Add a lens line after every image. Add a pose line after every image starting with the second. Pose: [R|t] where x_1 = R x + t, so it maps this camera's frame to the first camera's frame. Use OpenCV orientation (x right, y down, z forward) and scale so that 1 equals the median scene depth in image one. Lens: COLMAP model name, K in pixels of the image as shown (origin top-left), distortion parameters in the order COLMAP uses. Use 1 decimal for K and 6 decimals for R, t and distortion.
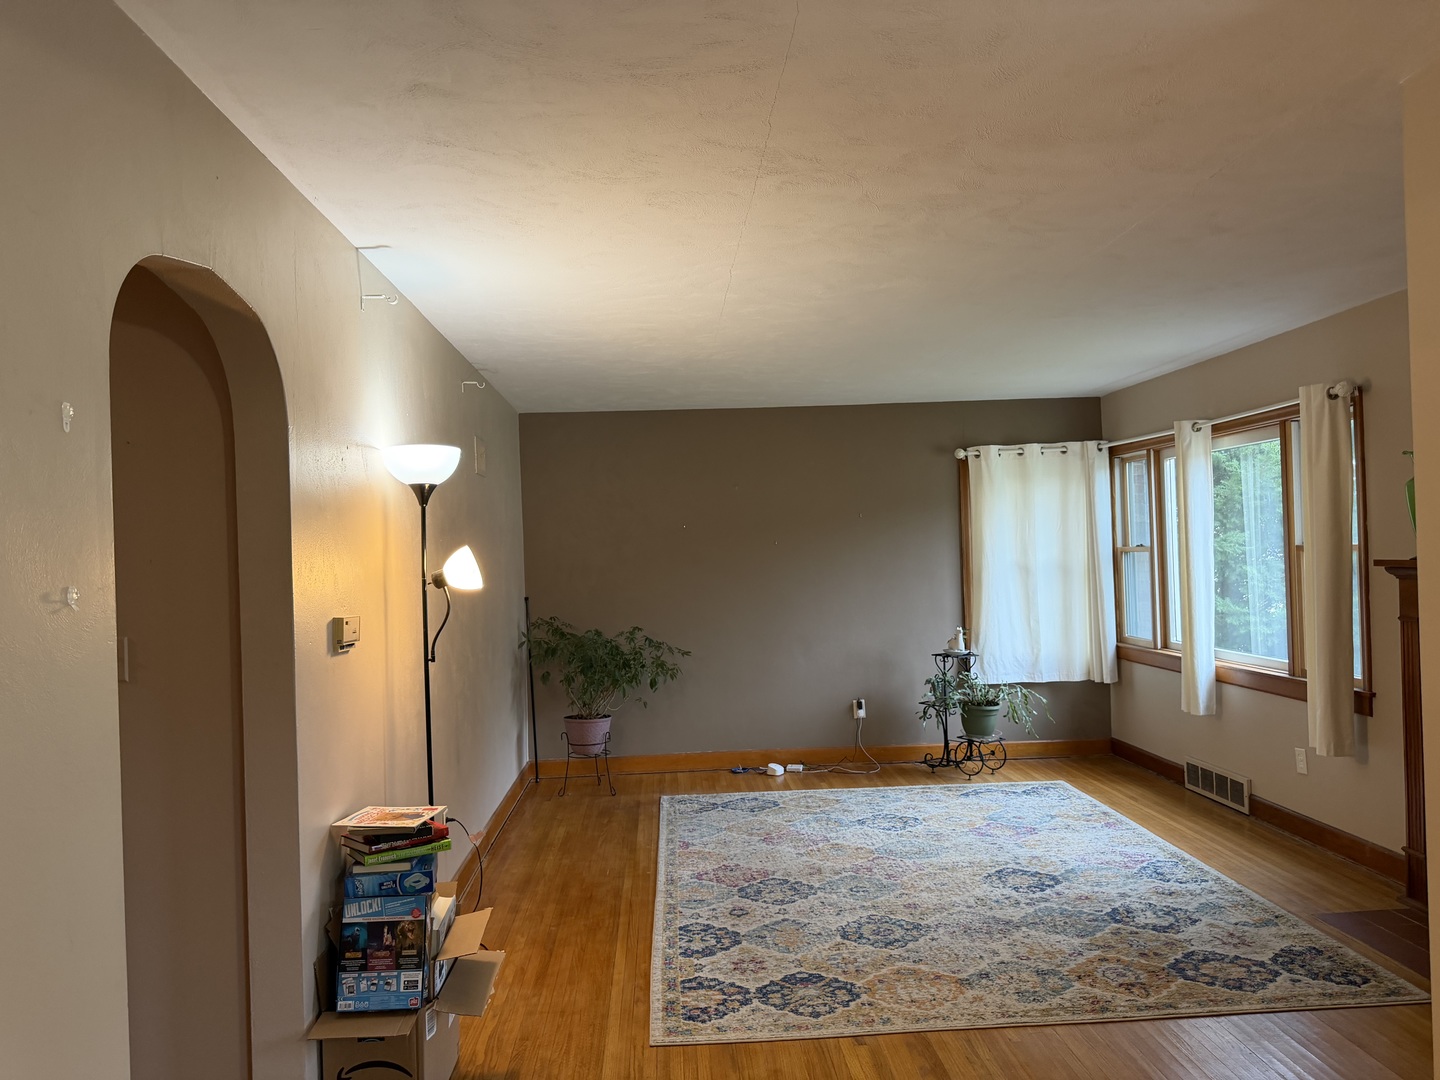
lens RADIAL K [[1023.8, 0, 720.0], [0, 1023.8, 540.0], [0, 0, 1]] dist [-0.000734, -0.002519]
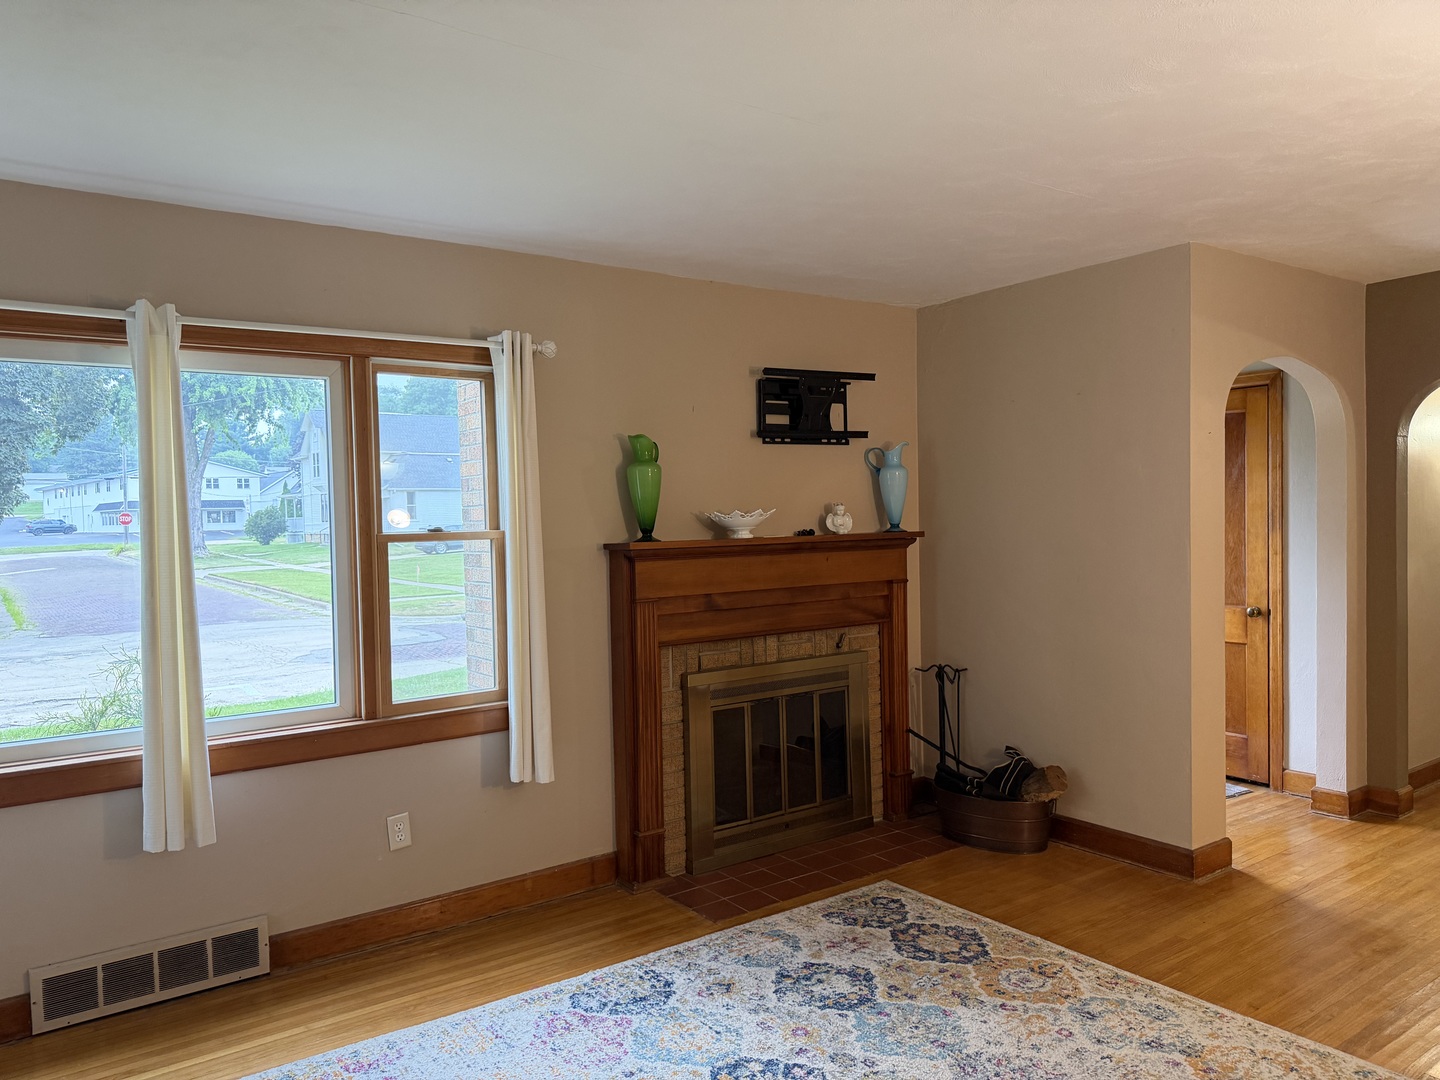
lens RADIAL K [[1023.8, 0, 720.0], [0, 1023.8, 540.0], [0, 0, 1]] dist [-0.000734, -0.002519]
pose [[-0.527091, 0.015263, 0.849672, -0.213237], [0.029581, 0.999562, 0.000396, 0.019485], [-0.849294, 0.025343, -0.527312, 1.465289]]
